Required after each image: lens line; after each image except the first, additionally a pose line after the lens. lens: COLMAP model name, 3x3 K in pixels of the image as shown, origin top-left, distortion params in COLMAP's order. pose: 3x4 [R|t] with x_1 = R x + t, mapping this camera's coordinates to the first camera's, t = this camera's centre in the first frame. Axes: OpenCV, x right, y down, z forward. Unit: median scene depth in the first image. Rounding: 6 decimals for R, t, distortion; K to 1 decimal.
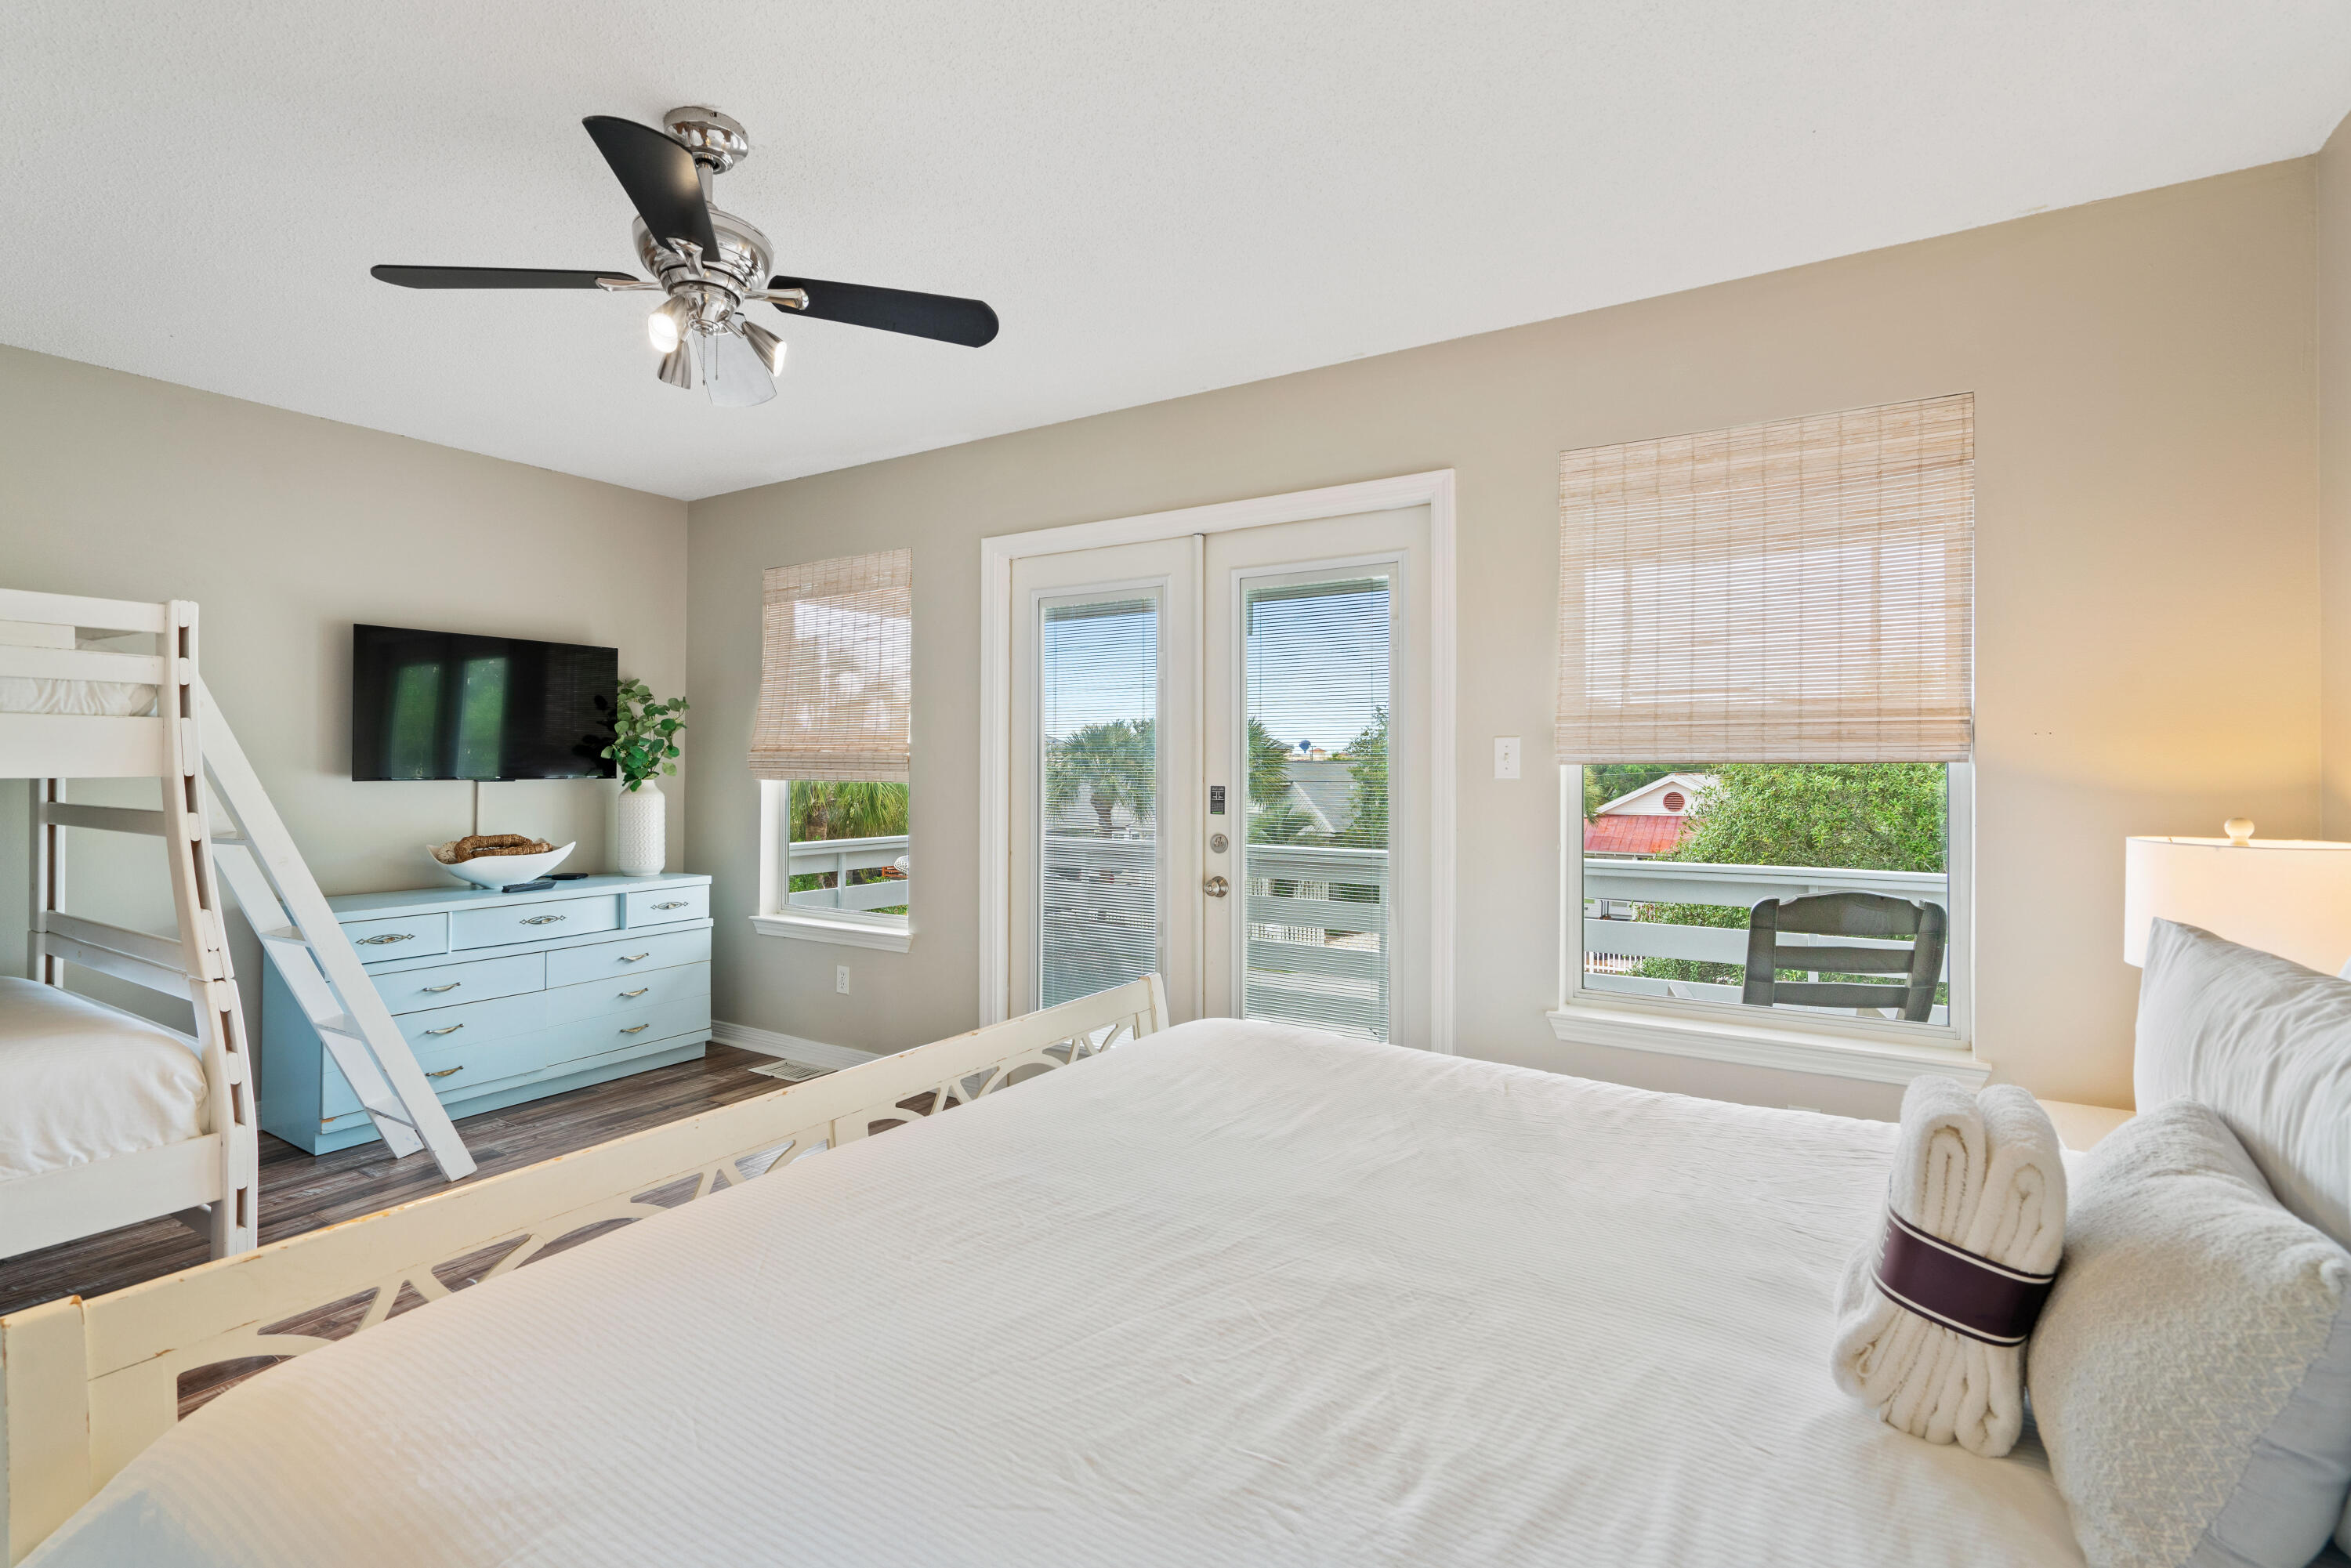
lens RADIAL K [[1077.4, 0, 1166.1], [0, 1077.4, 765.8], [0, 0, 1]] dist [0.005452, 0.000002]
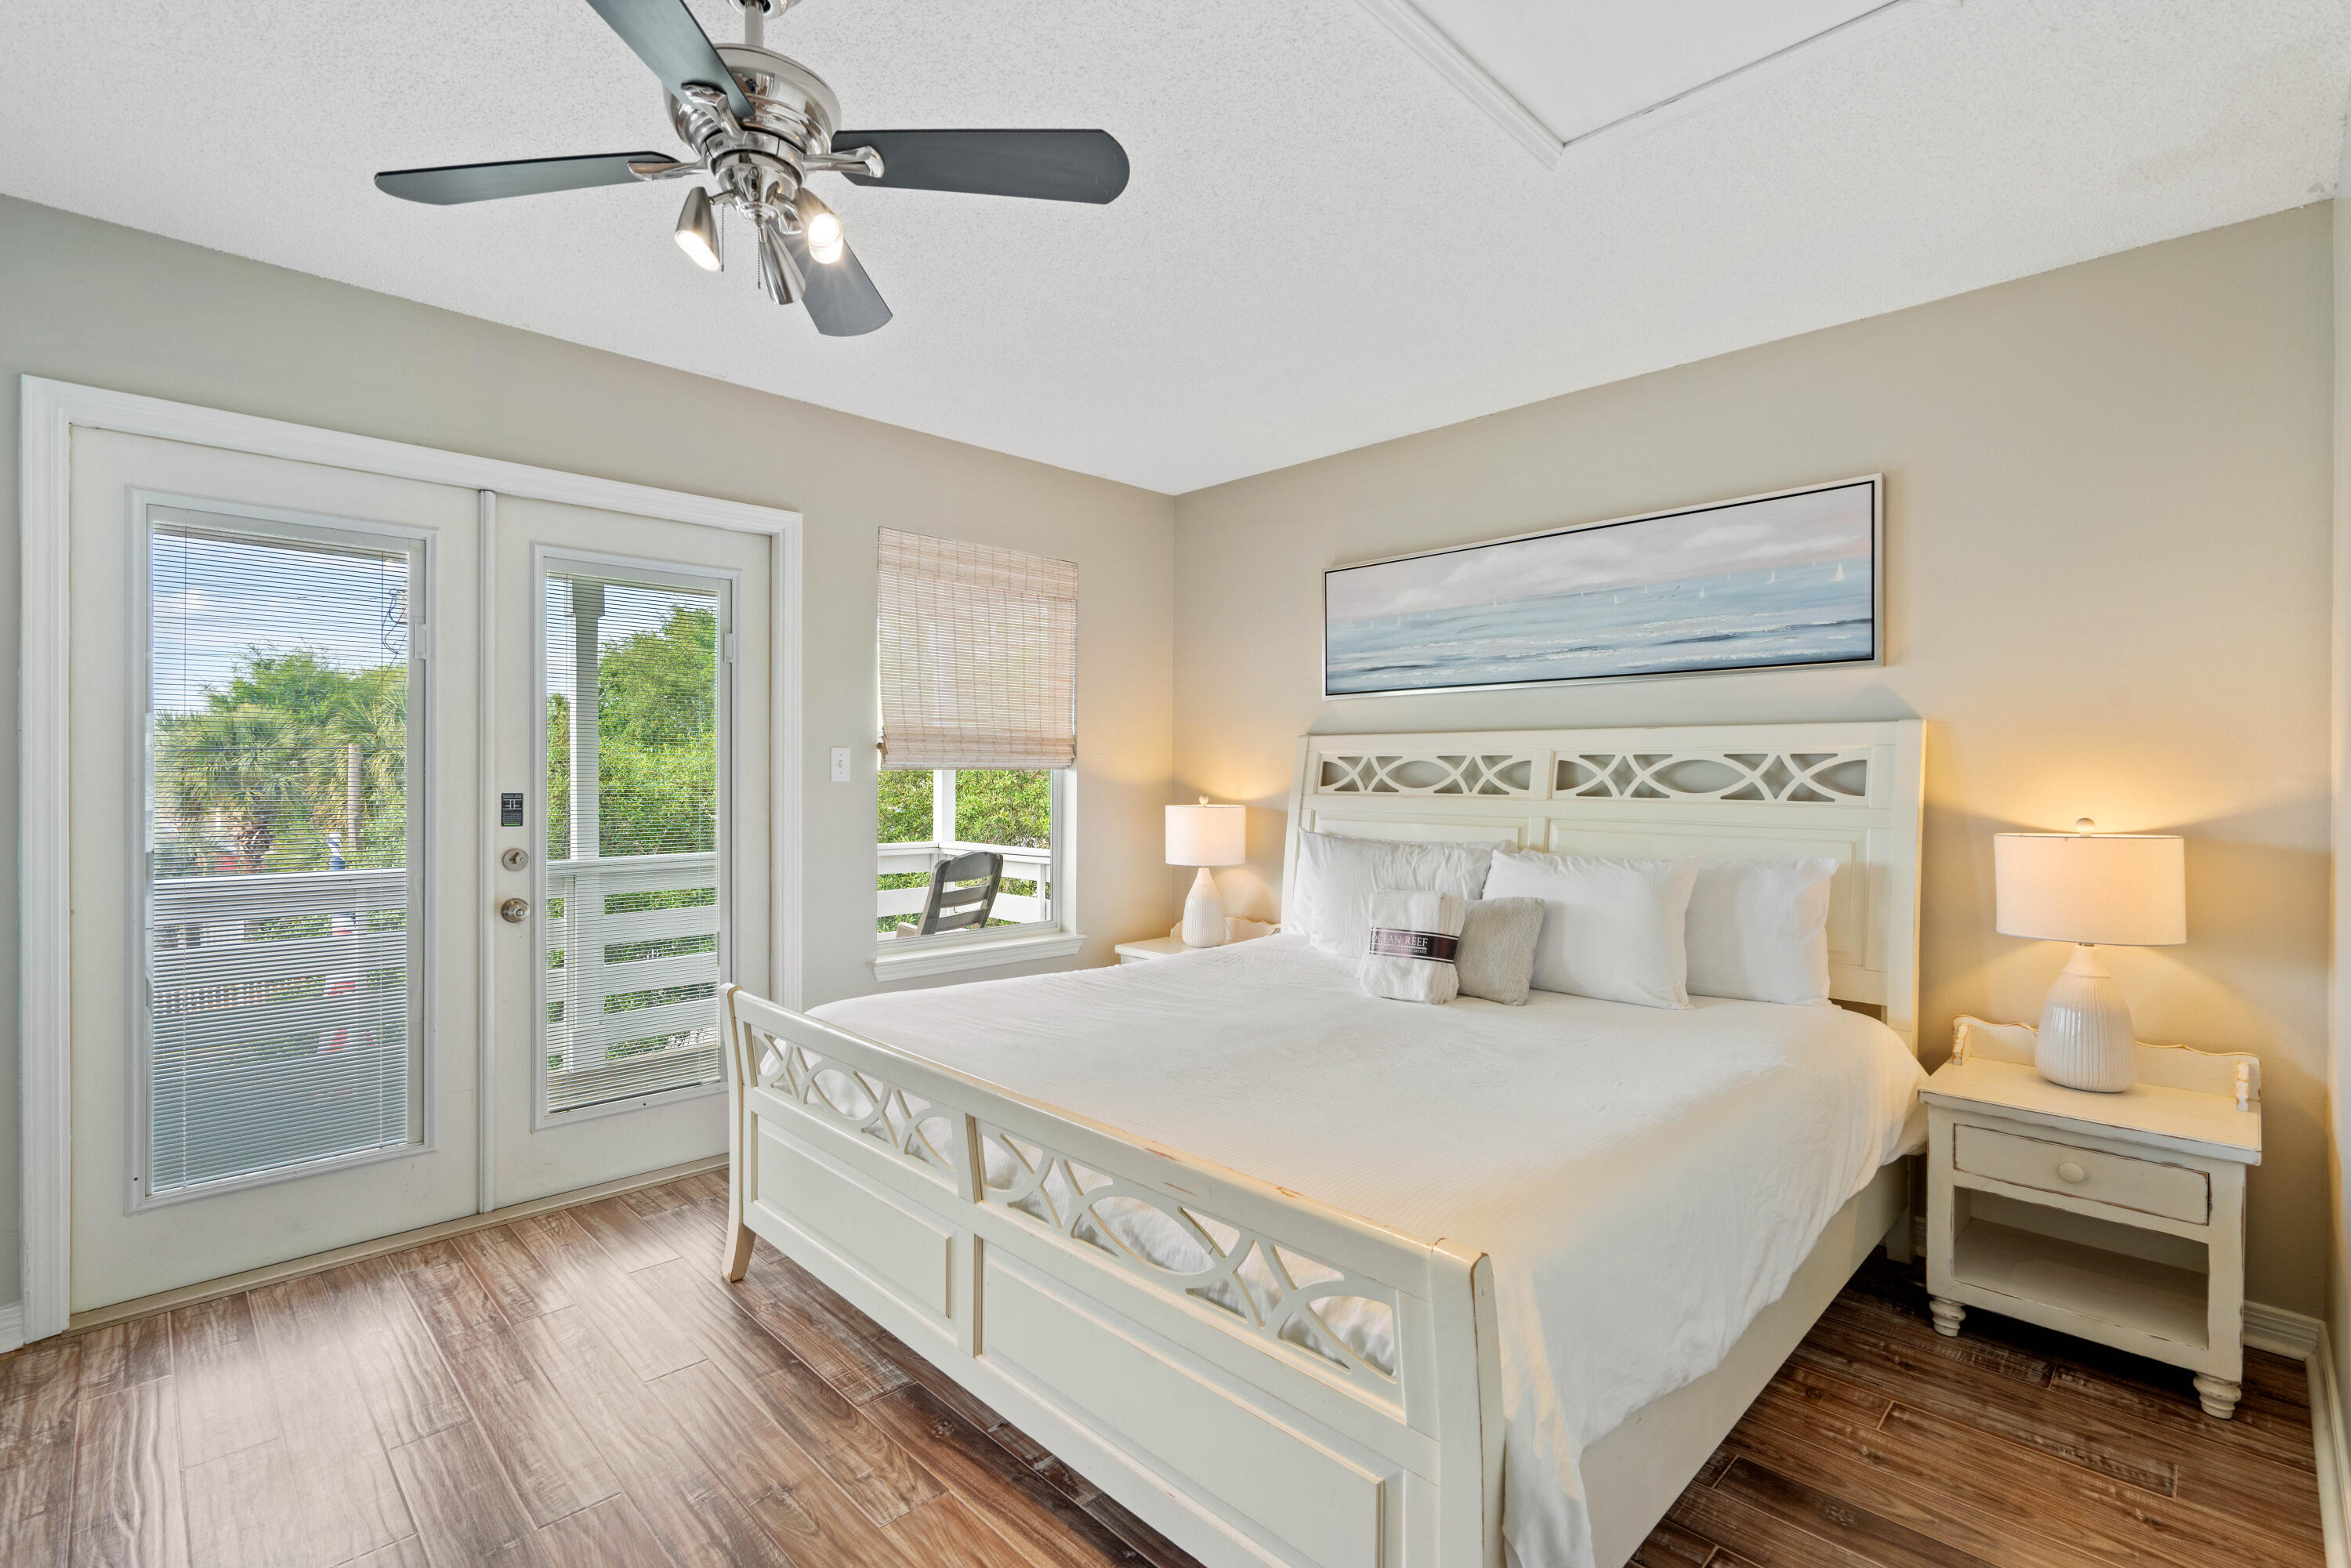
lens RADIAL K [[1077.4, 0, 1174.7], [0, 1077.4, 784.5], [0, 0, 1]] dist [0.005452, 0.000002]
pose [[0.239777, -0.009589, 0.970781, -0.787862], [-0.001903, 0.999945, 0.010347, 0.002619], [-0.970826, -0.004328, 0.239746, 0.341851]]
